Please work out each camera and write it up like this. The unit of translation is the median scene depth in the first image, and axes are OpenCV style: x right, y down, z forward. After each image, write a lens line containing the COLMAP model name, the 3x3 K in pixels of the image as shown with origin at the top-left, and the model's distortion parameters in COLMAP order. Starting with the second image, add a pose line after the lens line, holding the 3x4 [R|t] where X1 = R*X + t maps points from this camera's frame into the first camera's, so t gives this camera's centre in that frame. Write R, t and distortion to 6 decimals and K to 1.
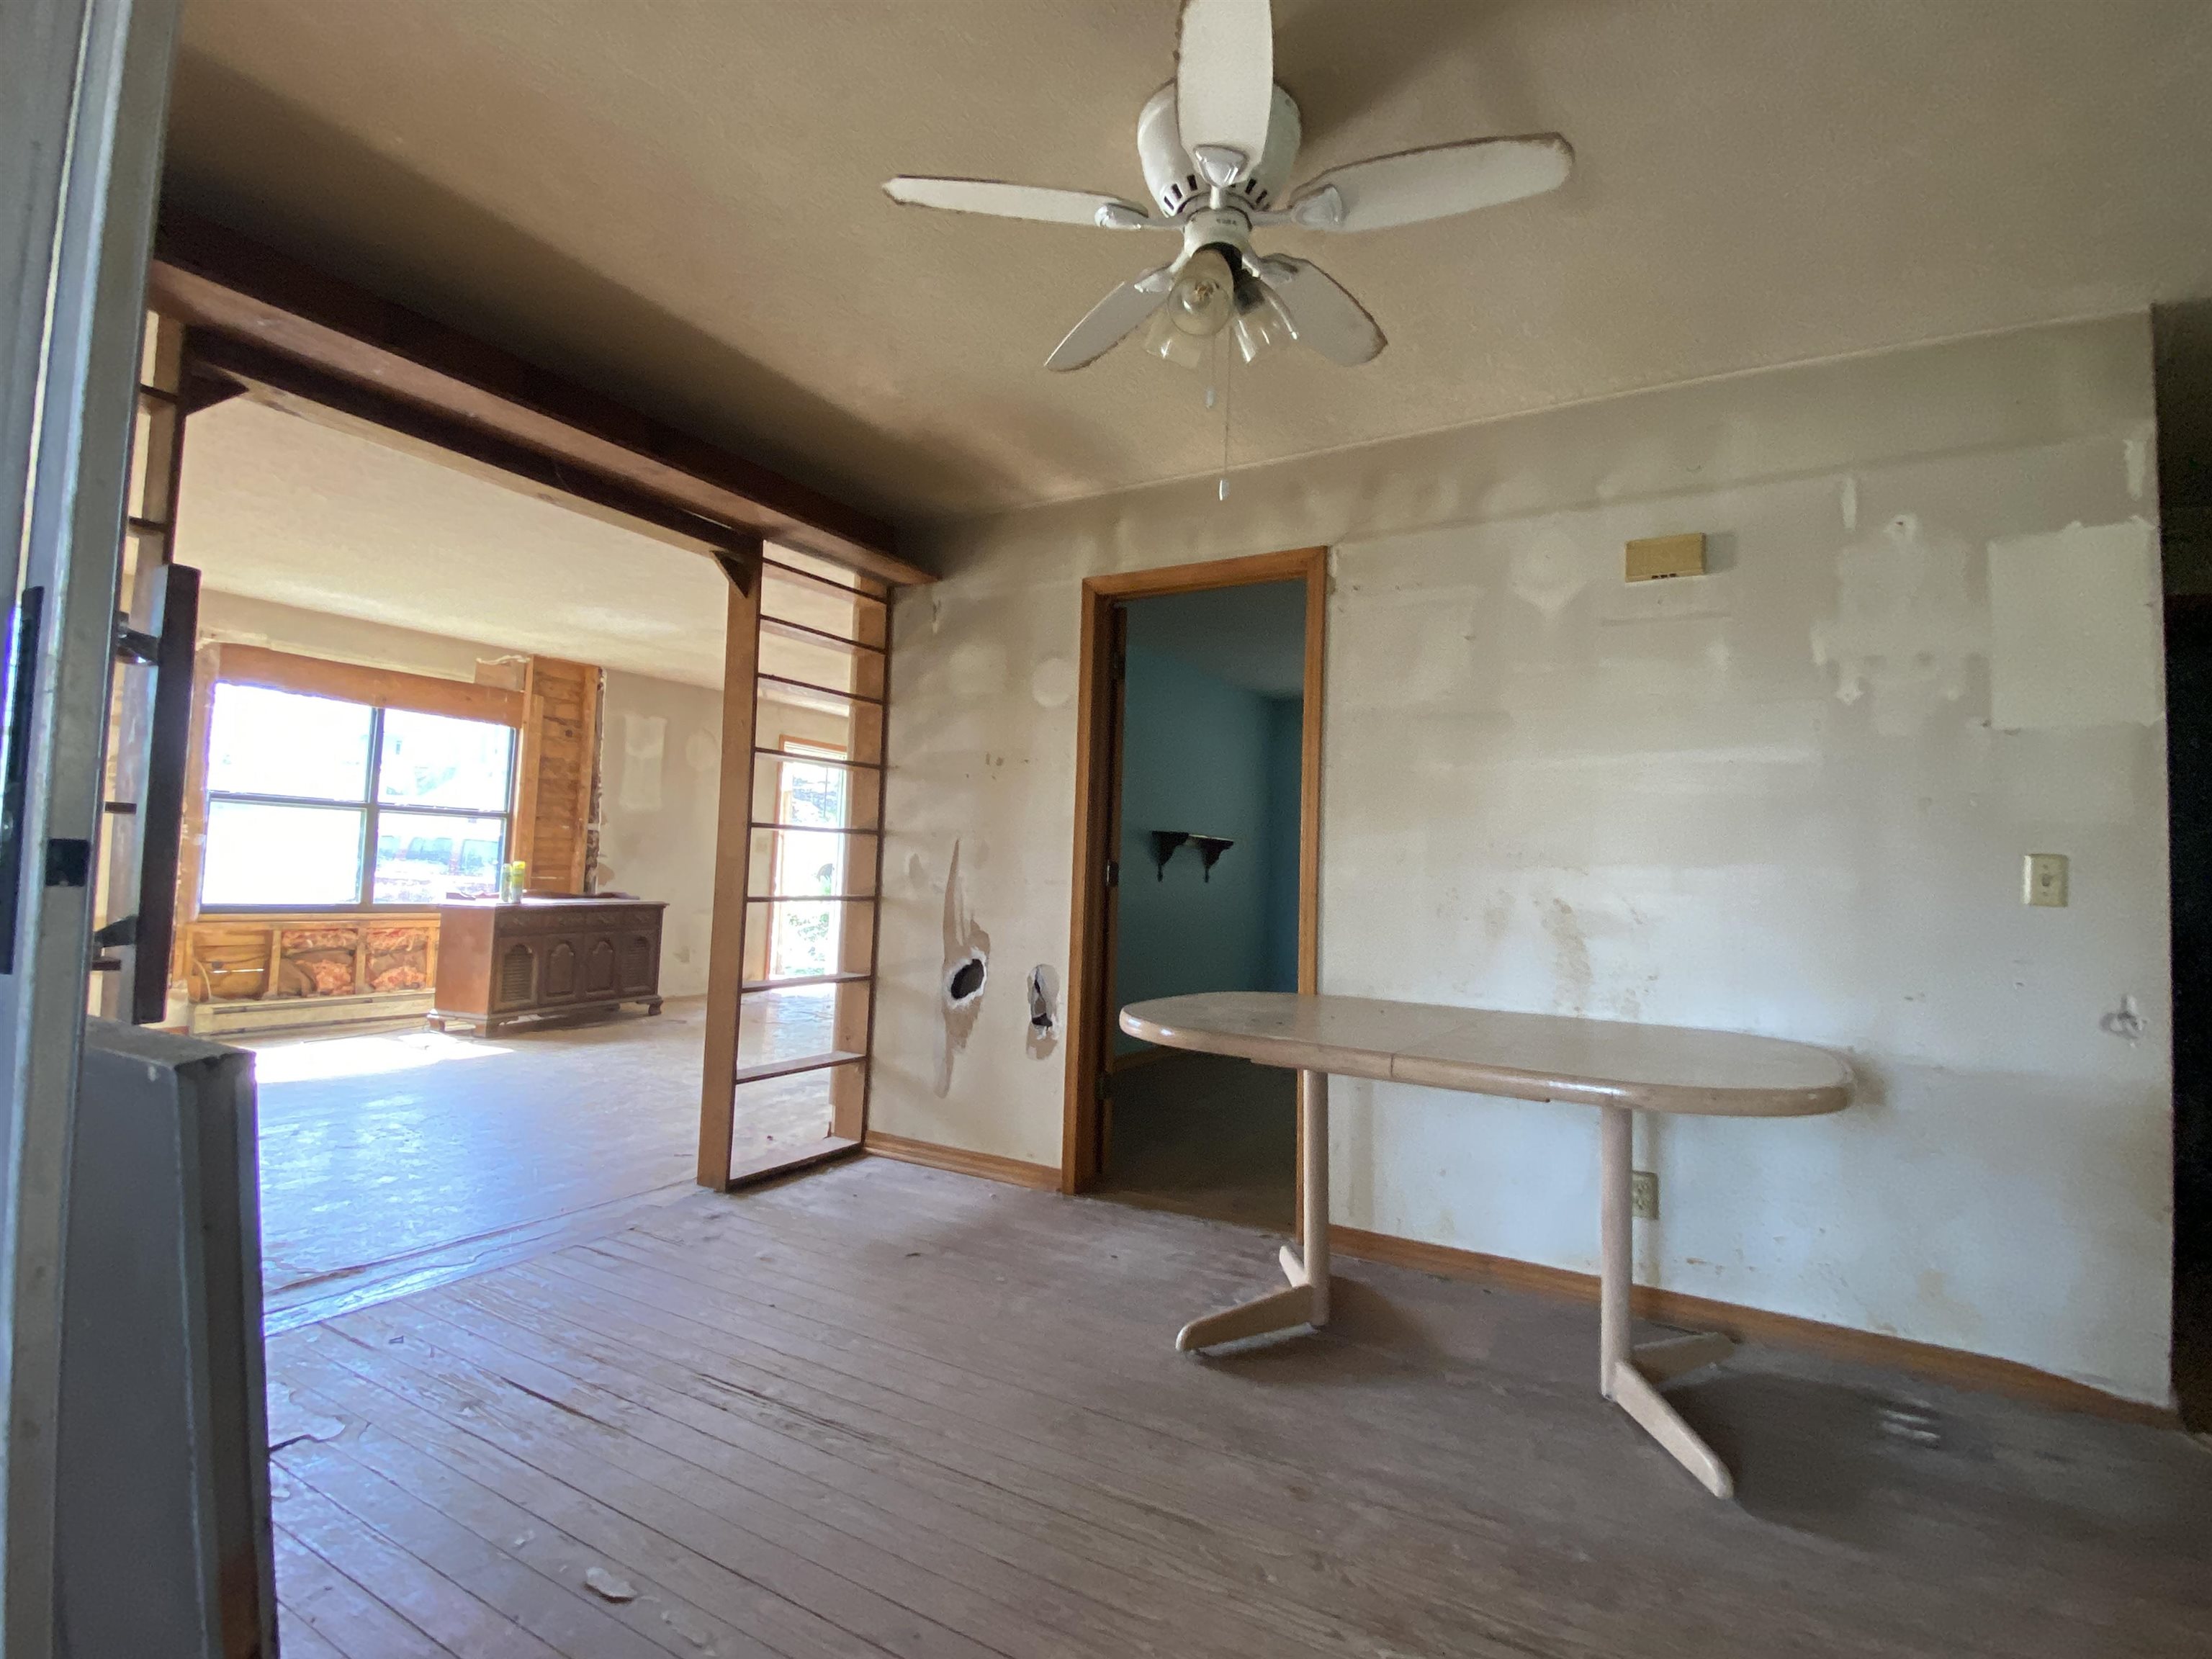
lens RADIAL K [[1075.3, 0, 1056.4], [0, 1075.3, 825.2], [0, 0, 1]] dist [0.015329, -0.019914]
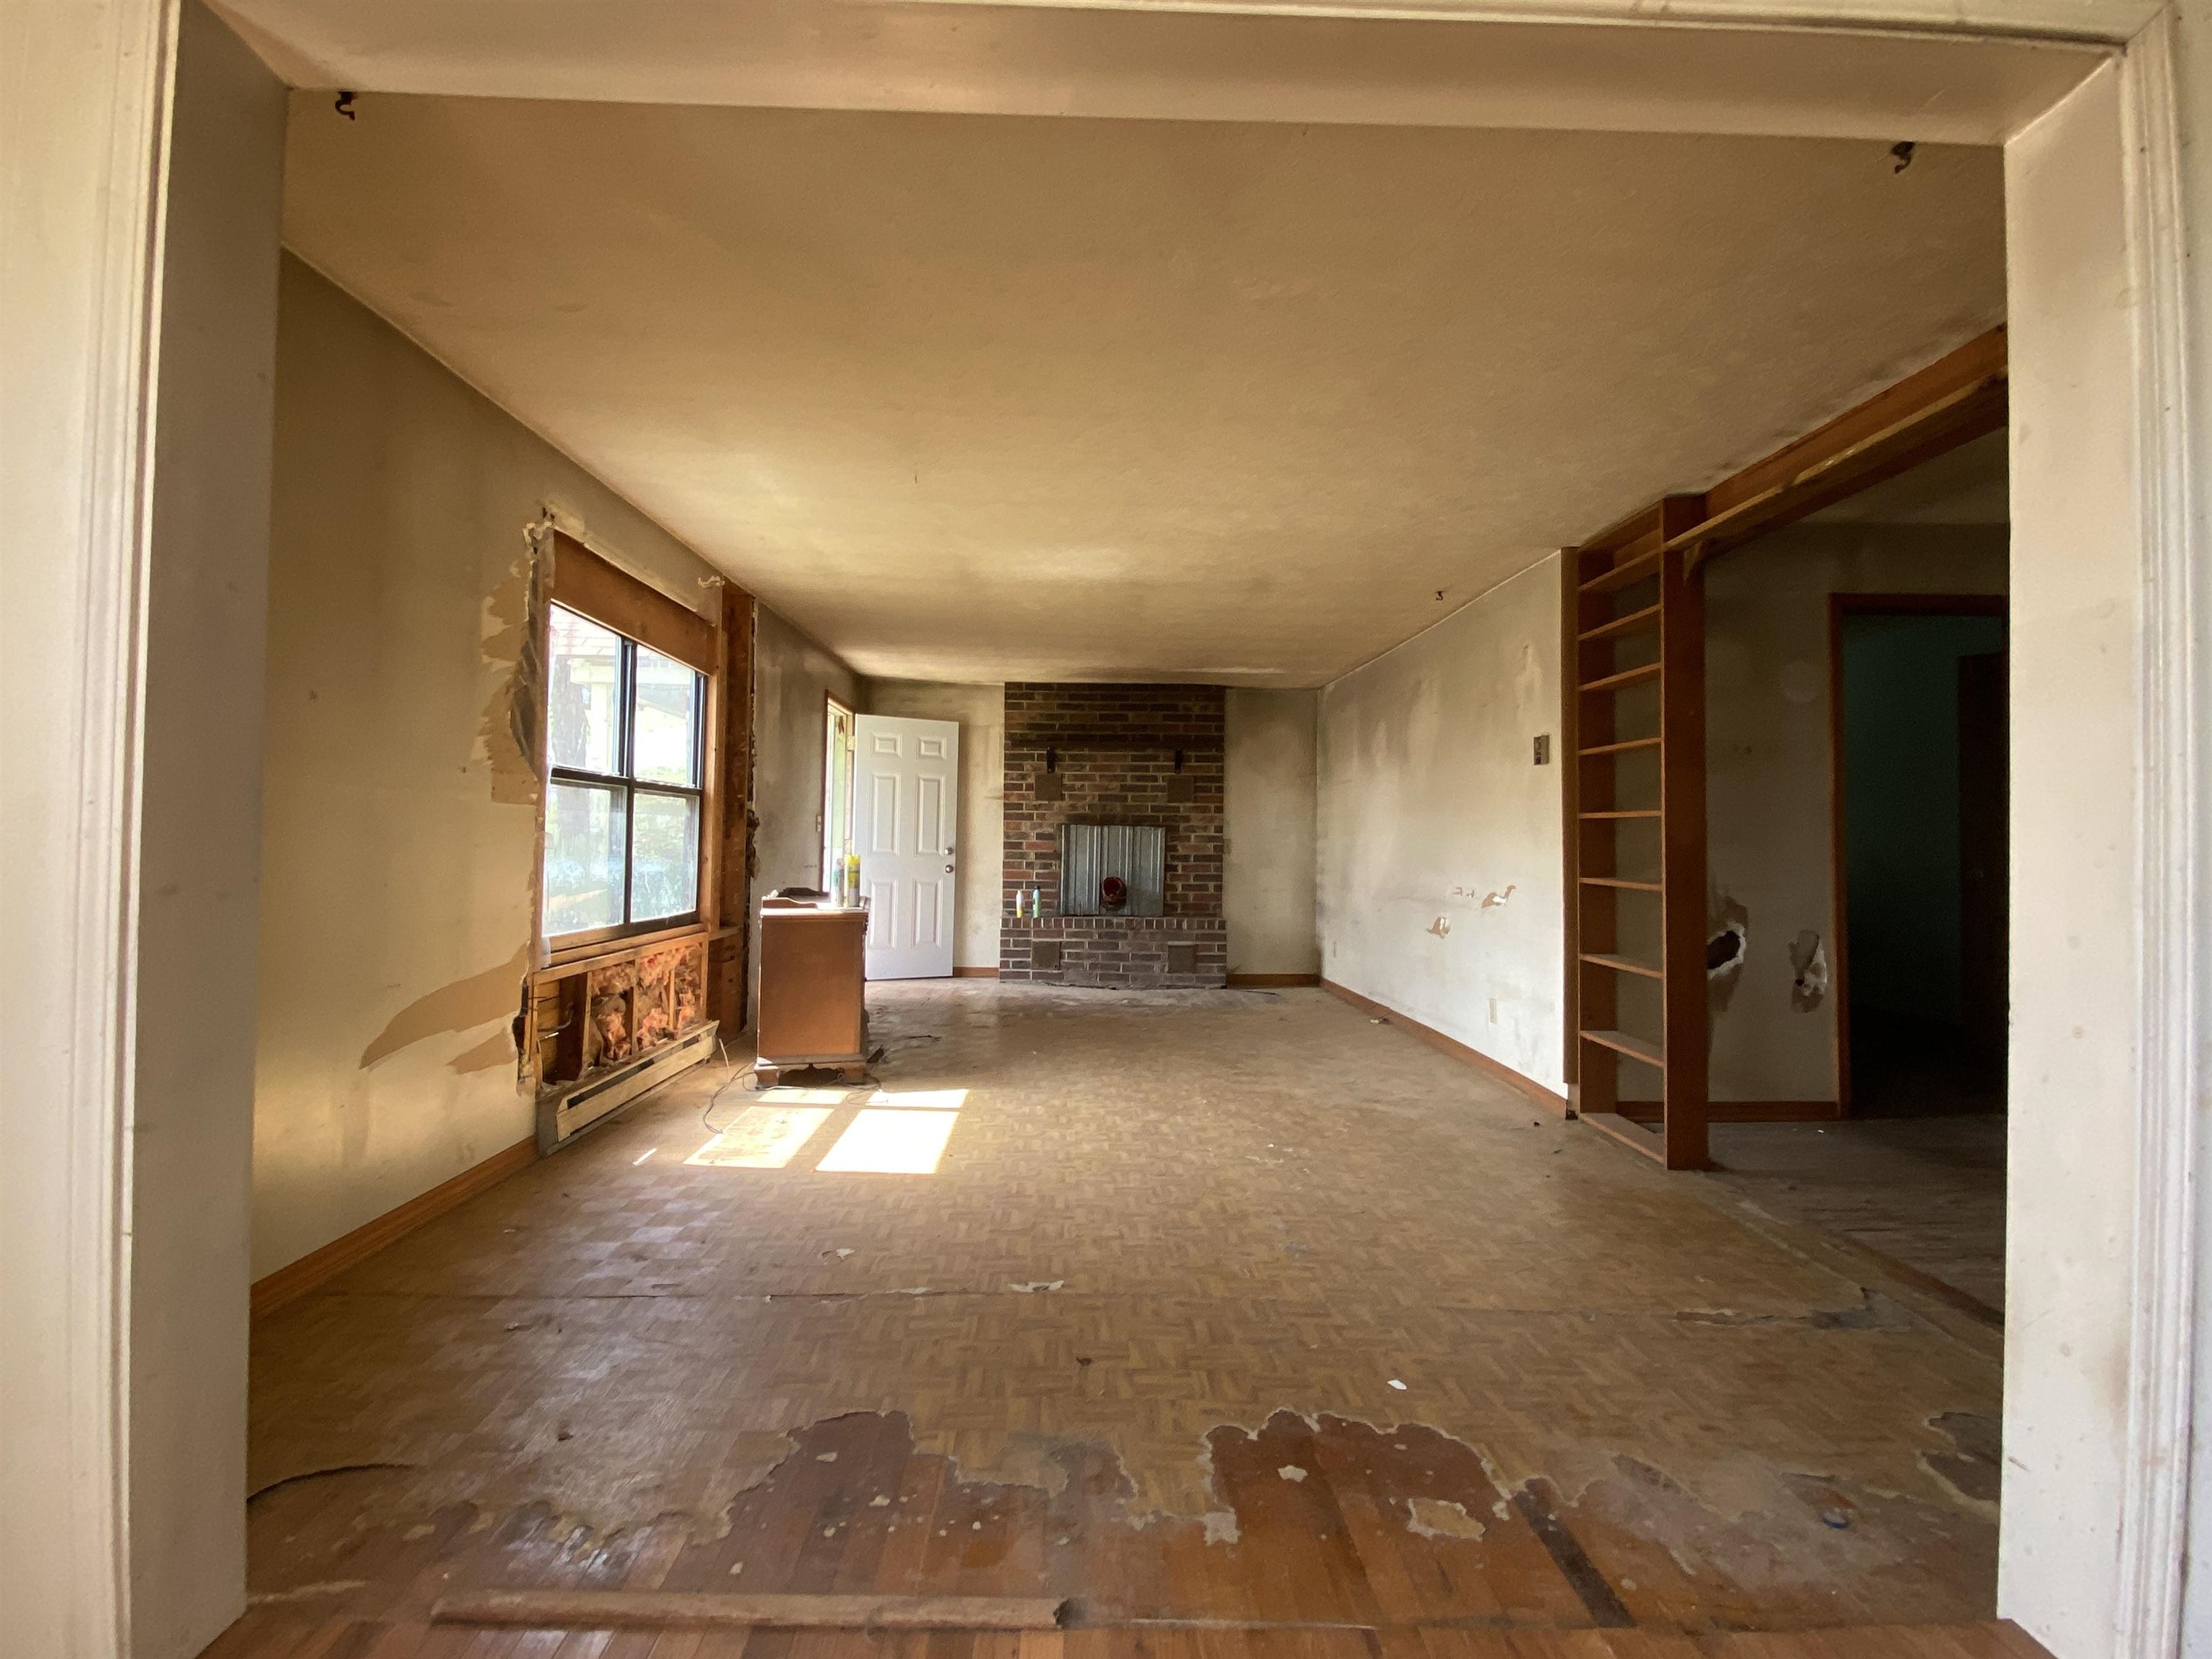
lens RADIAL K [[1075.3, 0, 1056.4], [0, 1075.3, 825.2], [0, 0, 1]] dist [0.015329, -0.019914]
pose [[0.857609, -0.026720, 0.513607, -1.274767], [0.003657, 0.998941, 0.045862, -0.038046], [-0.514289, -0.037453, 0.856799, 0.427552]]
